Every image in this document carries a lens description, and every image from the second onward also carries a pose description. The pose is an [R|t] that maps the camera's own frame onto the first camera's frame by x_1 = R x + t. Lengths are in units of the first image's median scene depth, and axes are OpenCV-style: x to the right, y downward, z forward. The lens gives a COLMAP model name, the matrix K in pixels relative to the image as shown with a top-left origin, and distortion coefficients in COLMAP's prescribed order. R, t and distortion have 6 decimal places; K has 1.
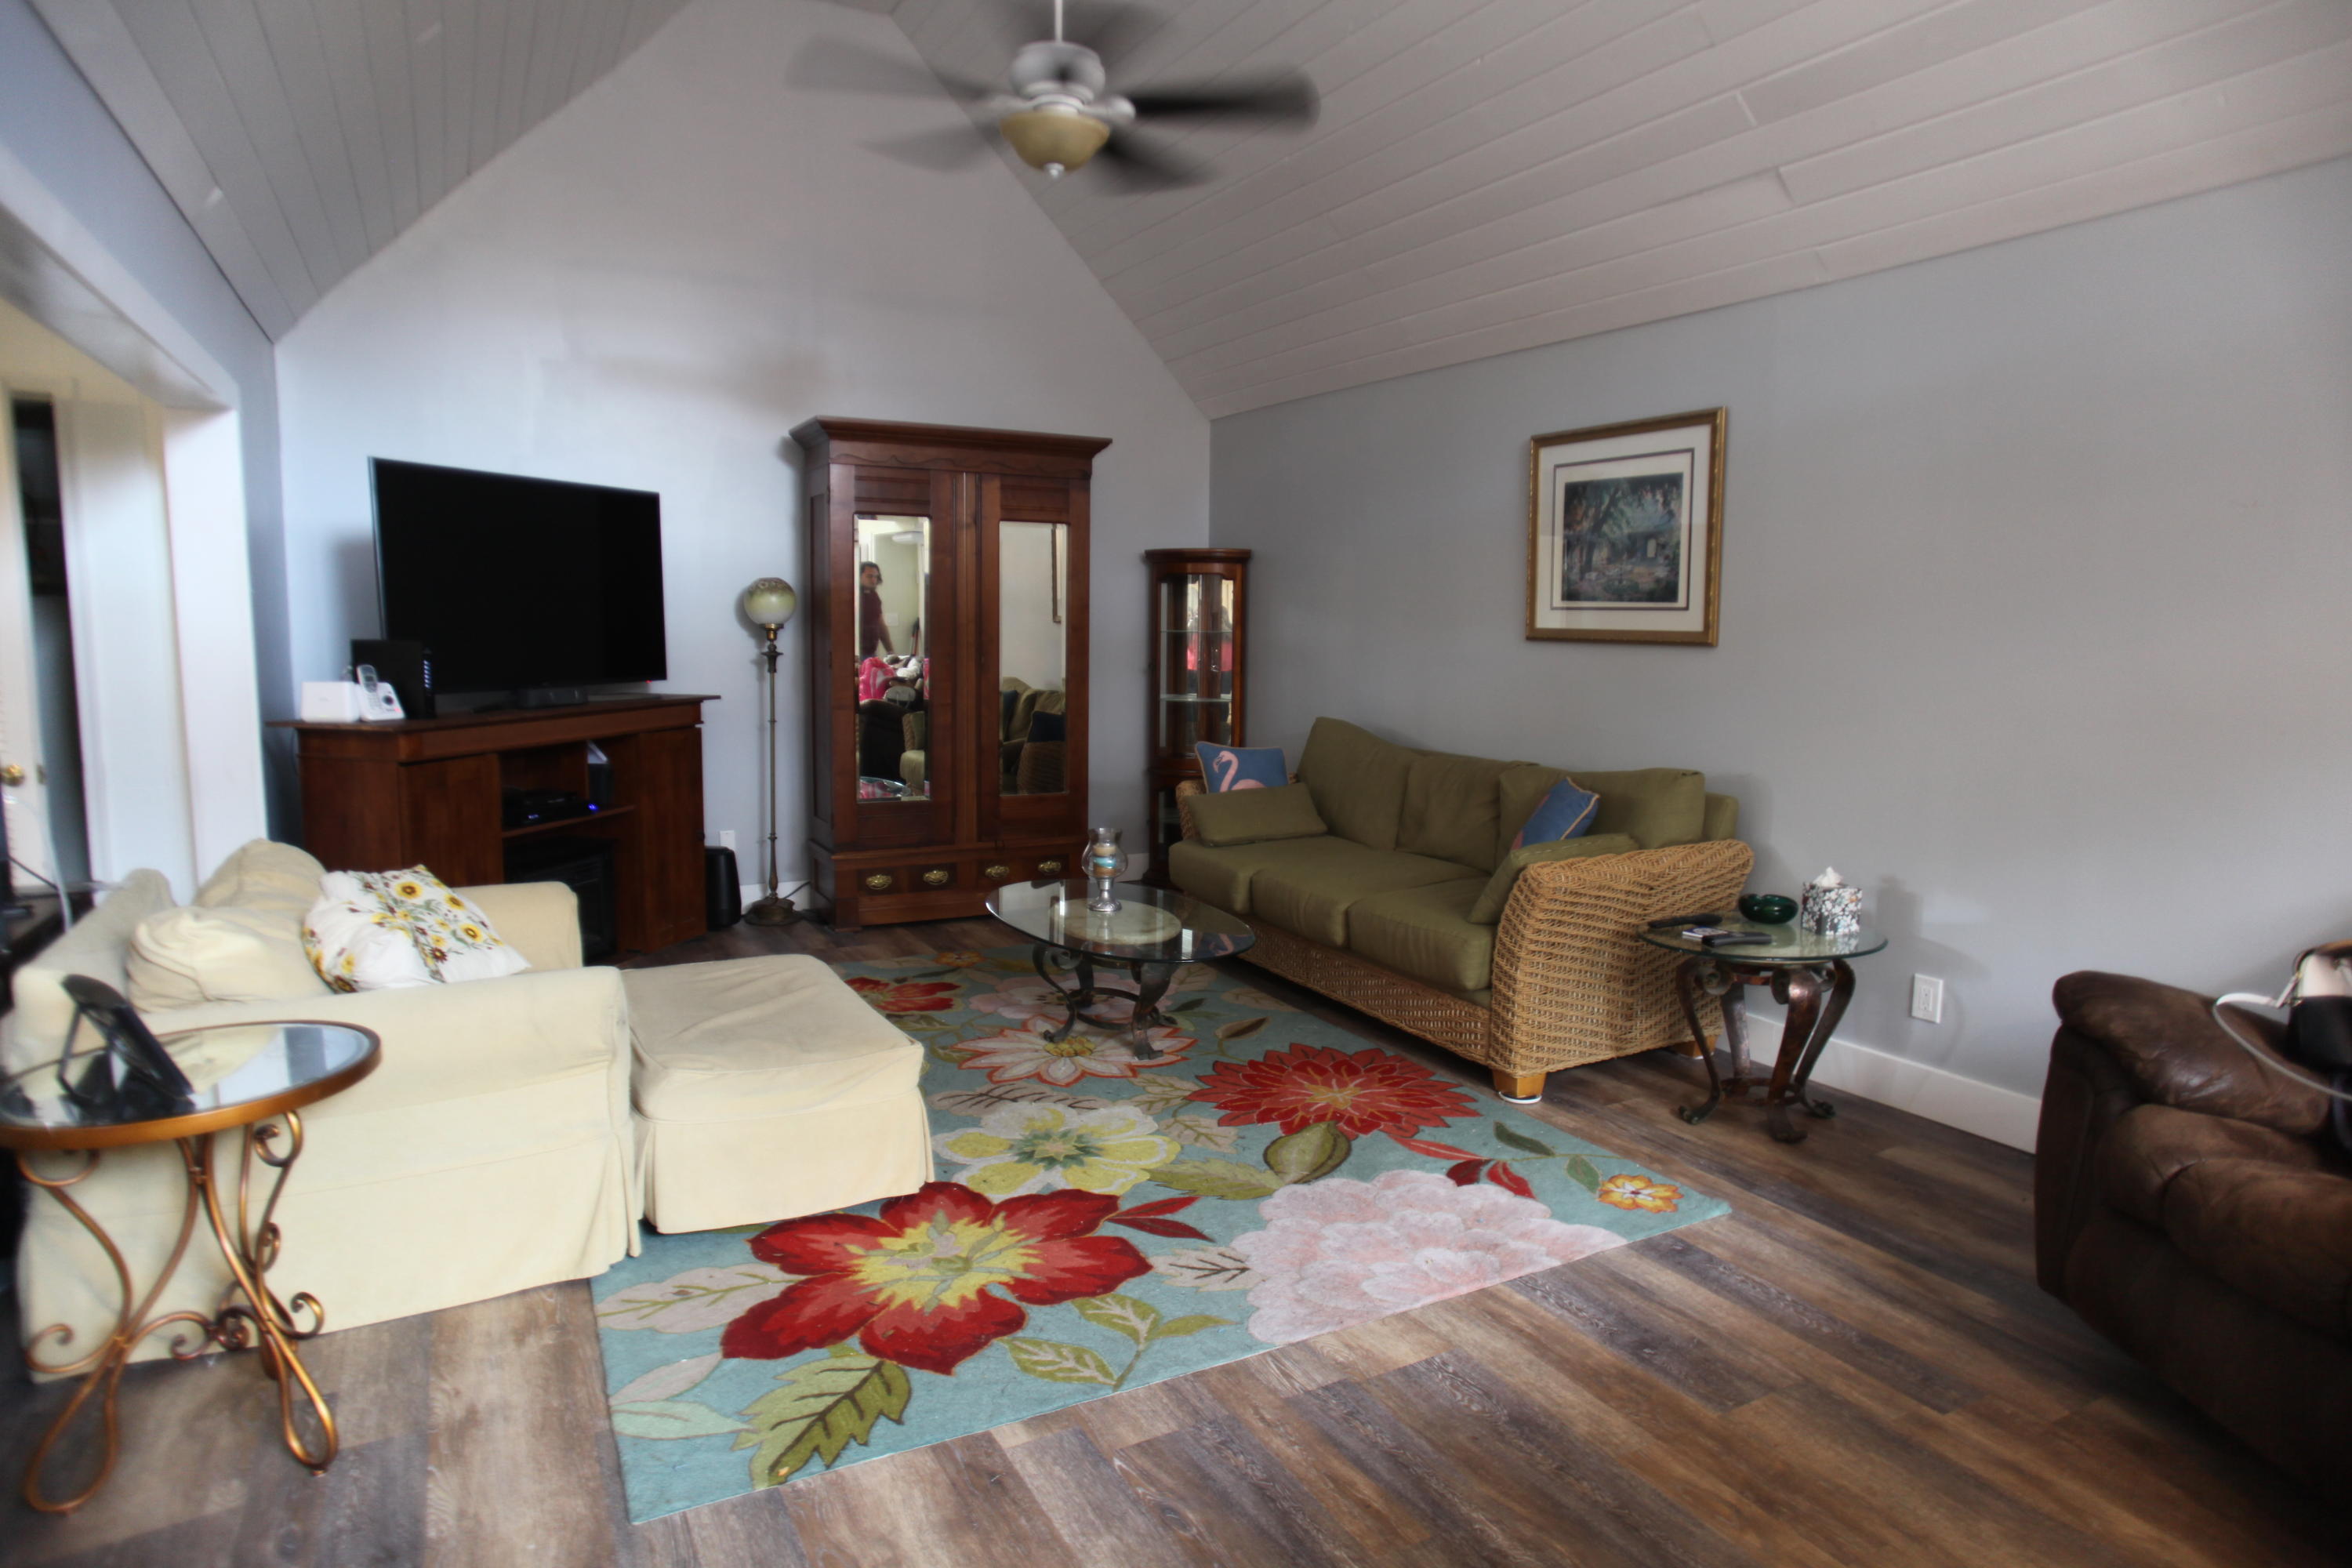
lens RADIAL K [[1344.1, 0, 1172.1], [0, 1344.1, 765.6], [0, 0, 1]] dist [-0.068977, 0.053590]
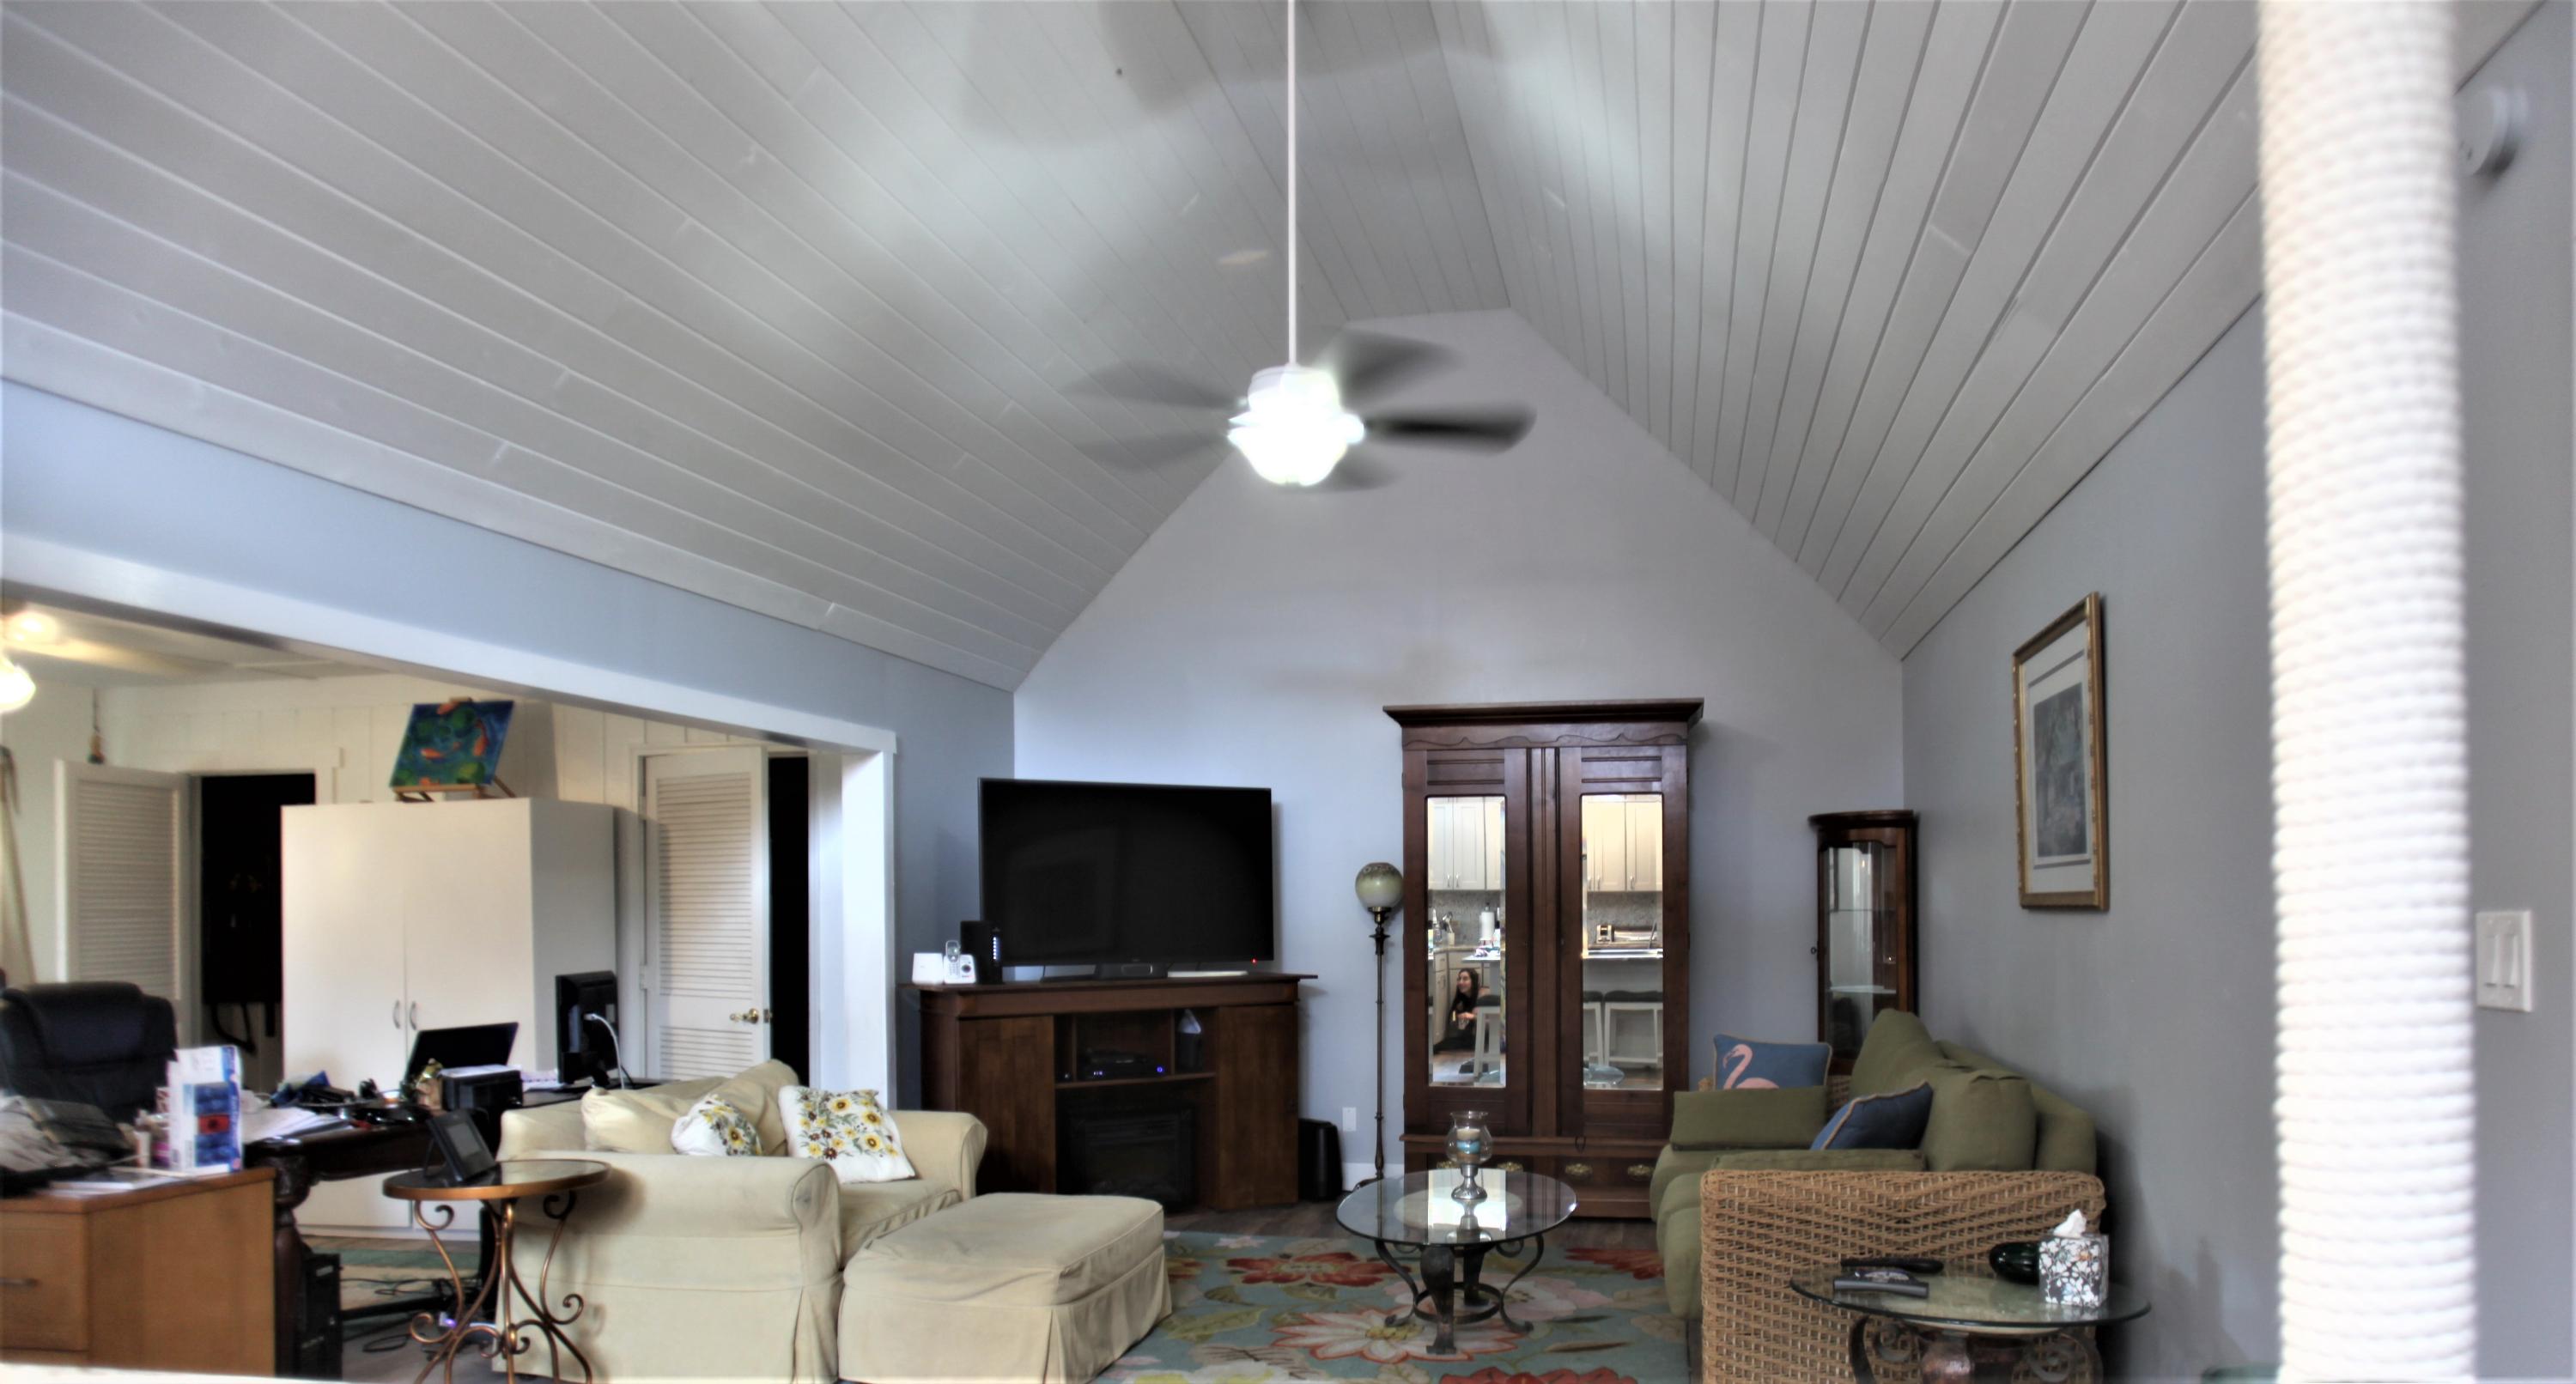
lens RADIAL K [[1591.1, 0, 1378.0], [0, 1591.1, 896.8], [0, 0, 1]] dist [-0.033969, 0.000592]
pose [[0.775551, -0.021207, -0.630929, 0.677377], [-0.053579, 0.993618, -0.099258, 0.011812], [0.629007, 0.110784, 0.769465, 0.075922]]
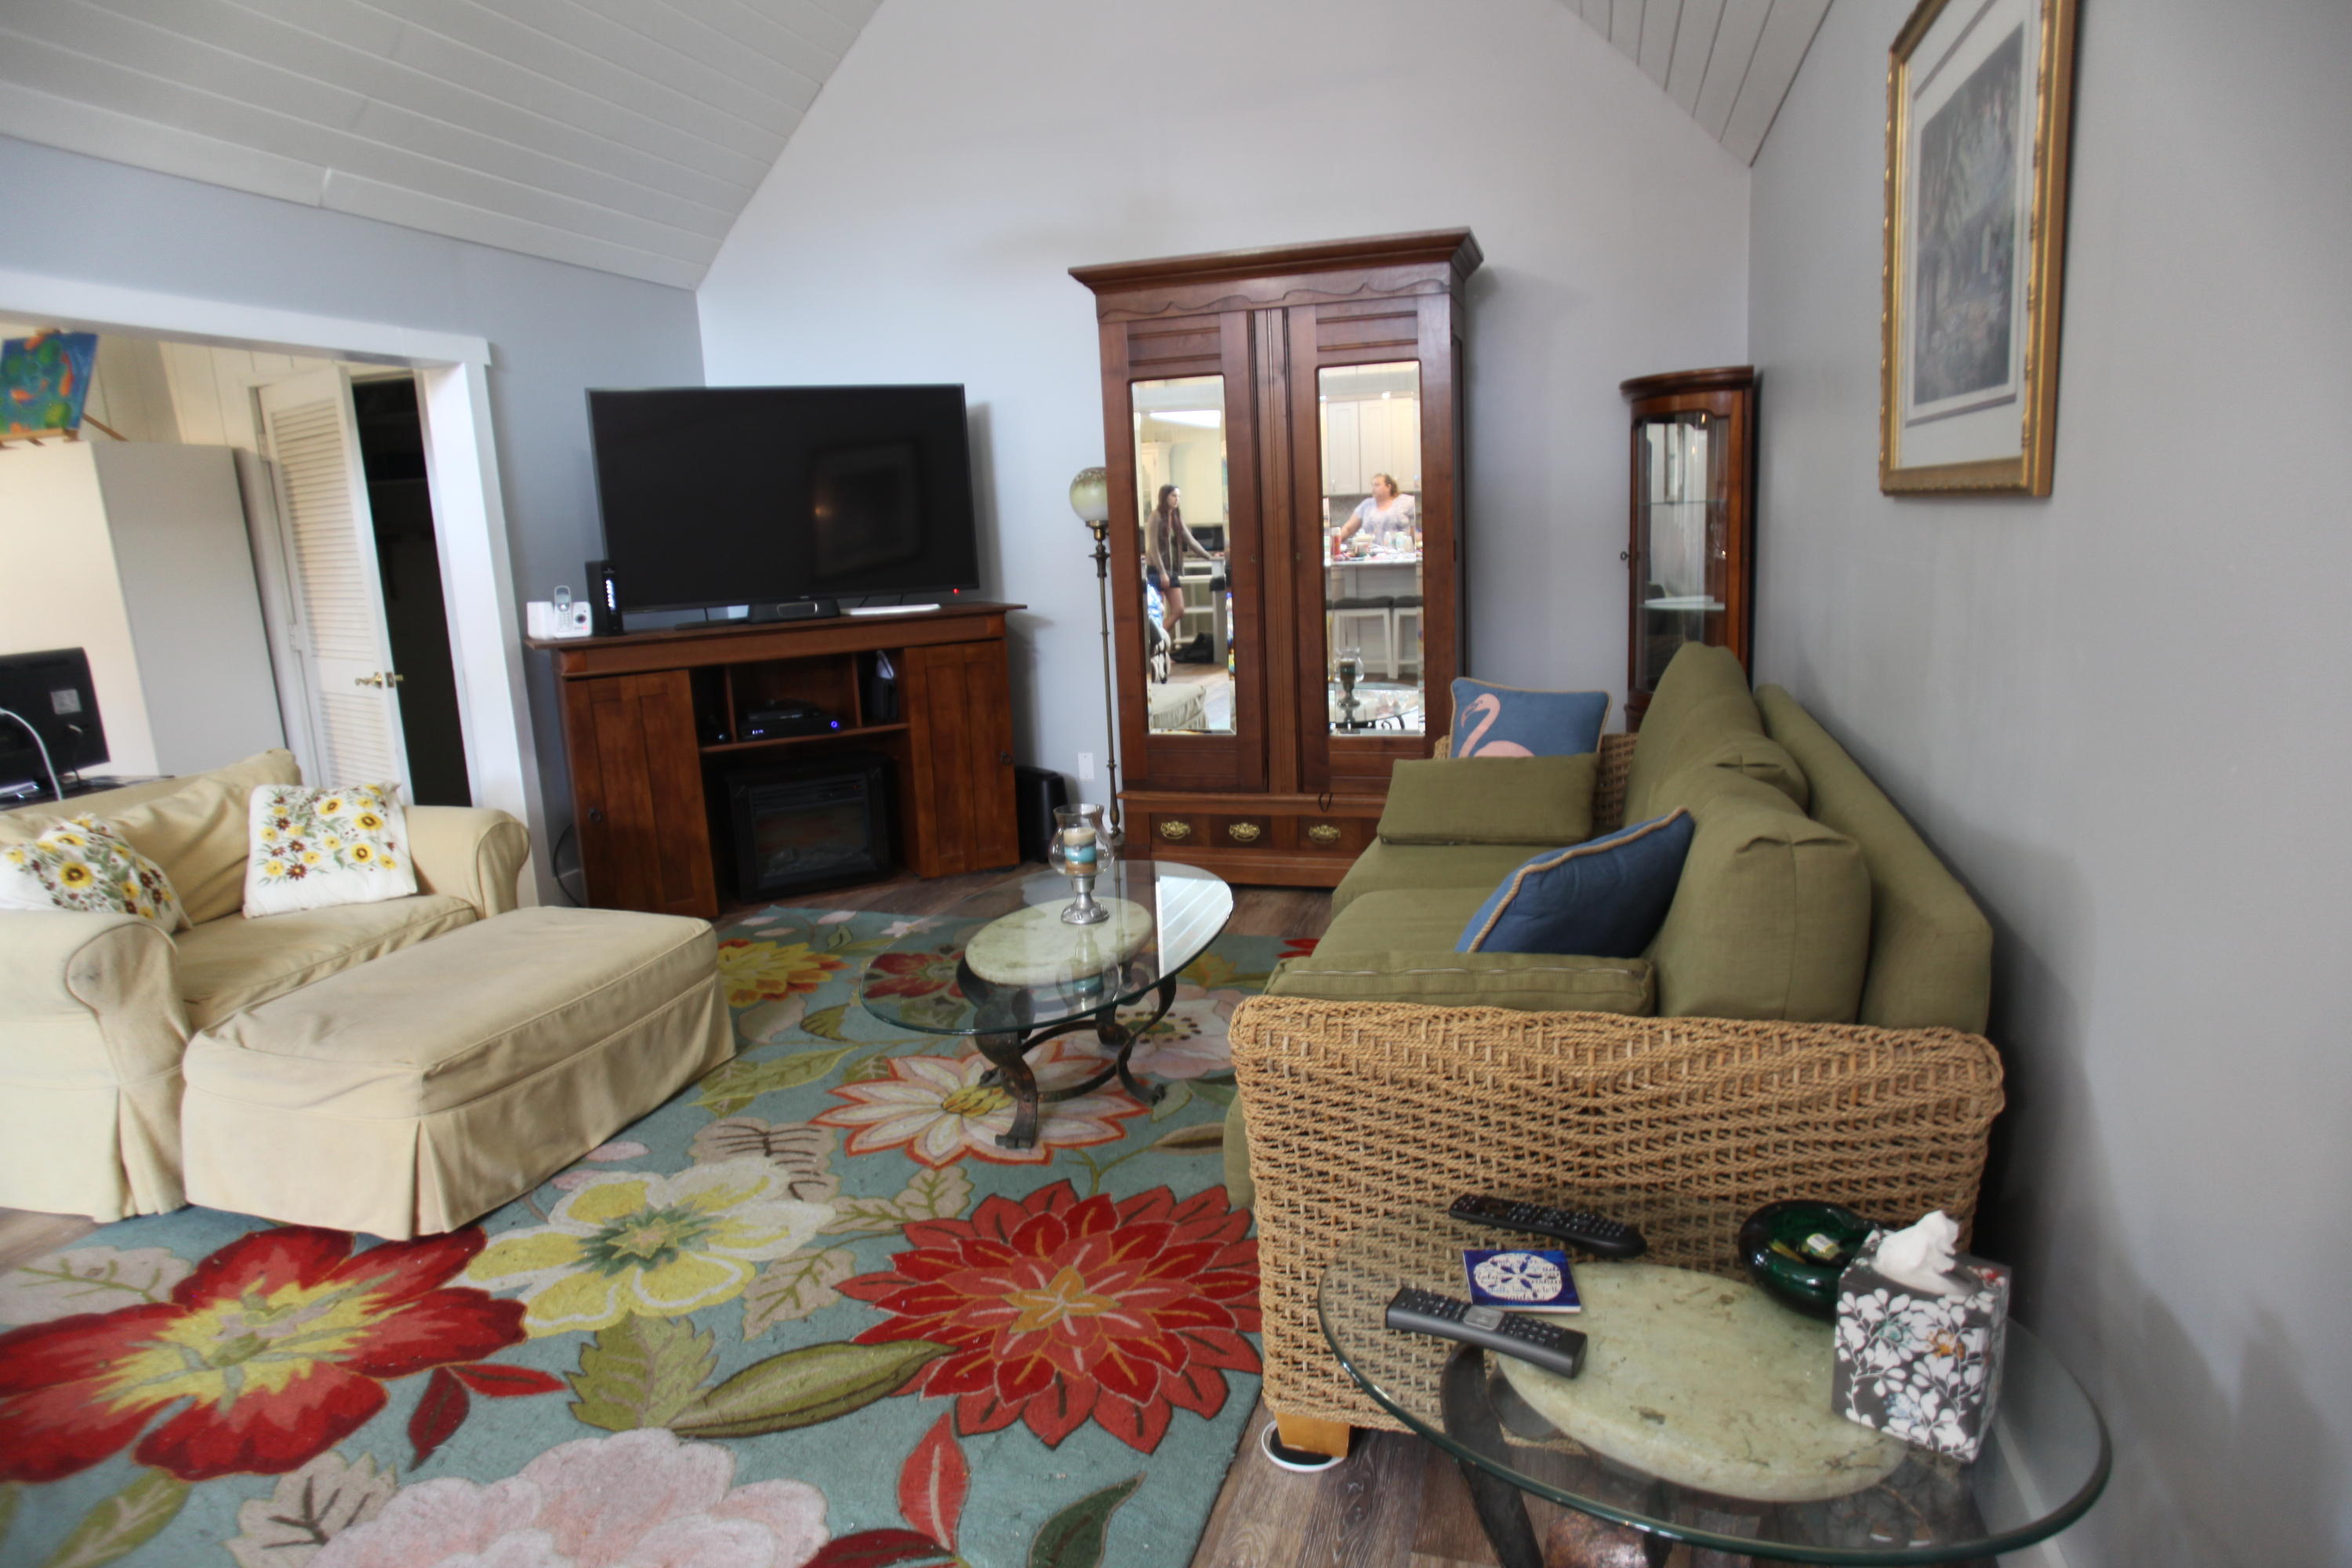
lens RADIAL K [[1344.1, 0, 1172.1], [0, 1344.1, 765.6], [0, 0, 1]] dist [-0.068977, 0.053590]
pose [[0.693135, 0.086390, -0.715612, 0.529645], [-0.023172, 0.994949, 0.097667, -0.048088], [0.720435, -0.051114, 0.691636, 0.603217]]
